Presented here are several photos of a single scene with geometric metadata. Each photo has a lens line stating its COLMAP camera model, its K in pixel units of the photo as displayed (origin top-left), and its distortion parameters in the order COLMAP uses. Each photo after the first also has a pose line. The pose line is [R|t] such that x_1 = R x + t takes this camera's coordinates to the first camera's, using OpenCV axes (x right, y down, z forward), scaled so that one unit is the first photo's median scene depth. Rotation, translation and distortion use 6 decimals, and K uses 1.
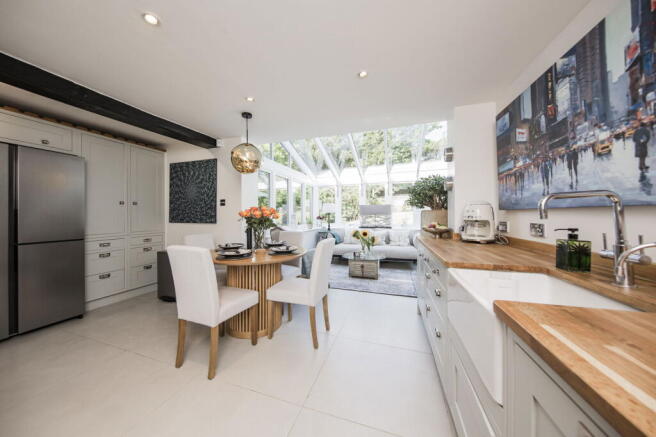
lens RADIAL K [[224.2, 0, 324.0], [0, 224.2, 213.5], [0, 0, 1]] dist [-0.001045, -0.000058]
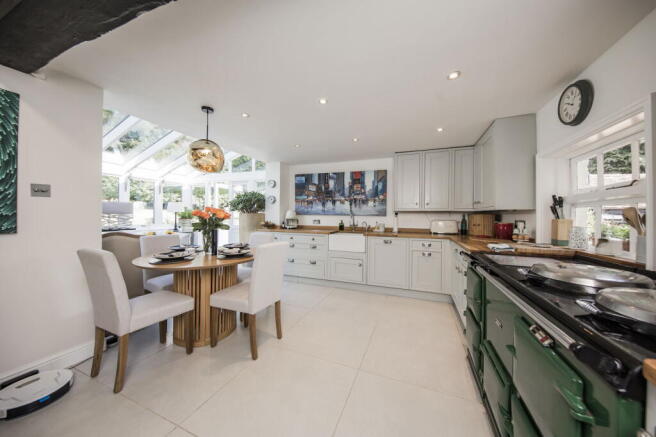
lens RADIAL K [[215.9, 0, 327.5], [0, 215.9, 216.0], [0, 0, 1]] dist [0.002175, -0.000394]
pose [[0.062307, -0.000636, 0.998057, -2.032349], [-0.020015, 0.999798, 0.001887, -0.012126], [-0.997856, -0.020093, 0.062282, 0.713286]]
